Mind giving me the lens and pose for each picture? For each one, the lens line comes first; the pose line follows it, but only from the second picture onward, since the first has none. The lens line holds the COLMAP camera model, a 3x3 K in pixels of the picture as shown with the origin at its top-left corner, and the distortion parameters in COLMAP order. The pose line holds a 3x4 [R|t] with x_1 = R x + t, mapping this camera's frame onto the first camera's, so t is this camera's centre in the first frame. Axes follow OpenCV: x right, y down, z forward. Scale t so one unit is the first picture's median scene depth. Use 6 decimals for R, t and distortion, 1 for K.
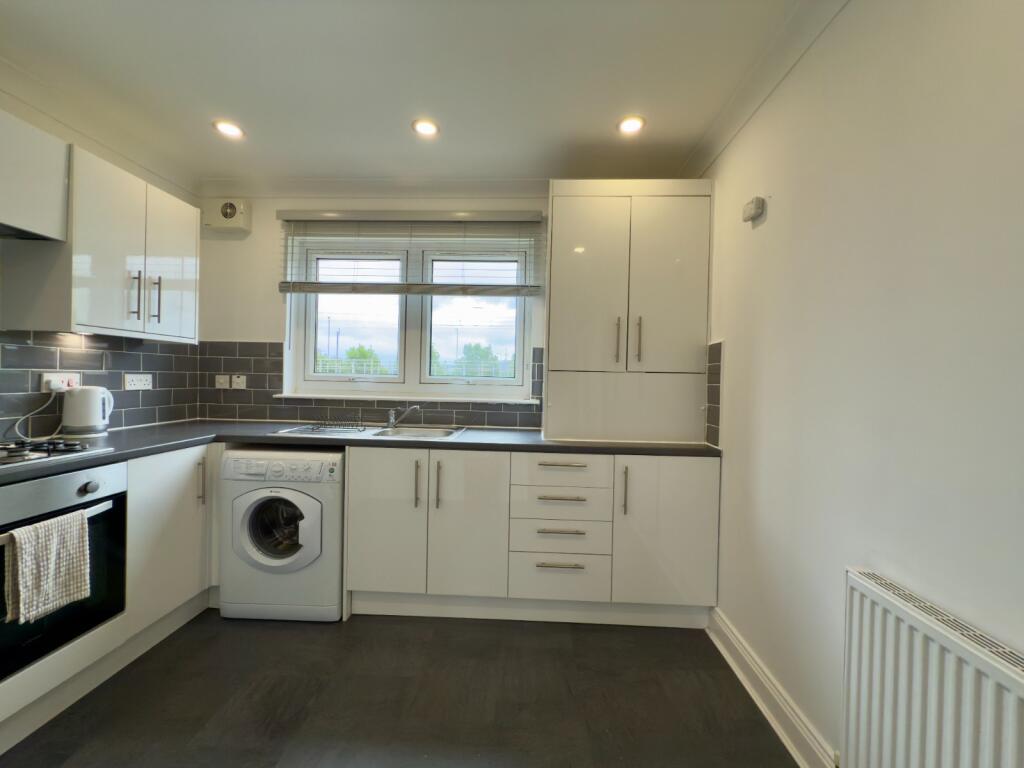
lens RADIAL K [[410.0, 0, 513.7], [0, 410.0, 382.7], [0, 0, 1]] dist [0.005389, -0.000003]
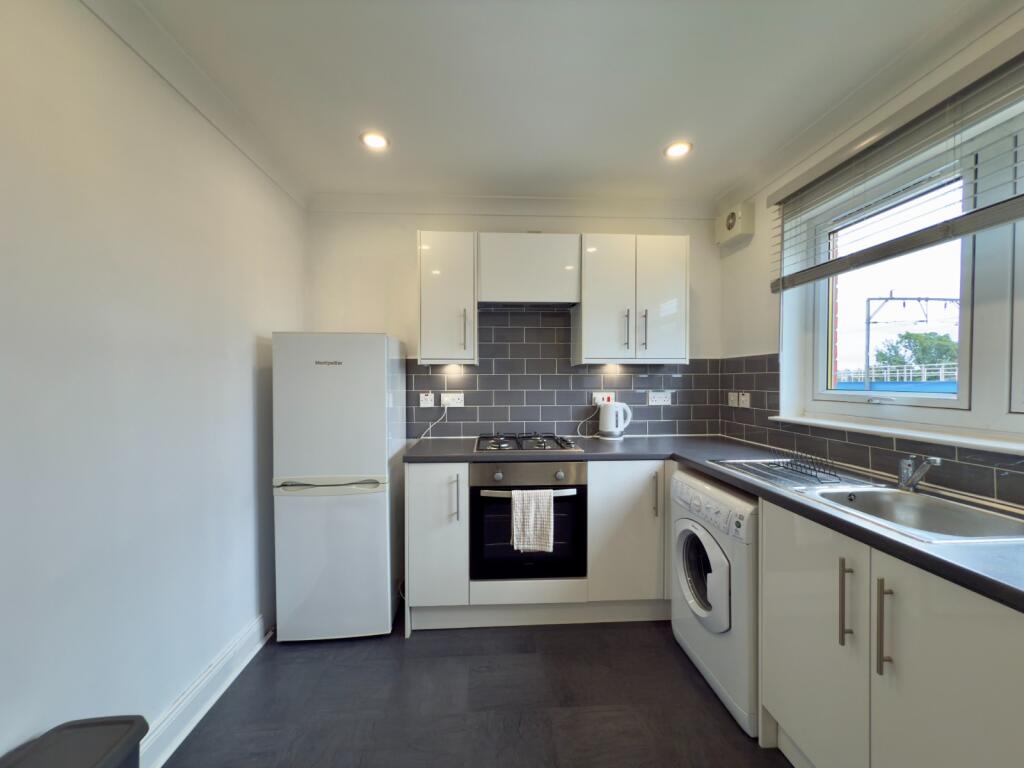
lens RADIAL K [[410.0, 0, 512.9], [0, 410.0, 384.6], [0, 0, 1]] dist [0.005389, -0.000003]
pose [[0.097823, -0.010980, -0.995143, 0.249884], [-0.005407, 0.999919, -0.011565, -0.028382], [0.995189, 0.006512, 0.097755, 0.489310]]
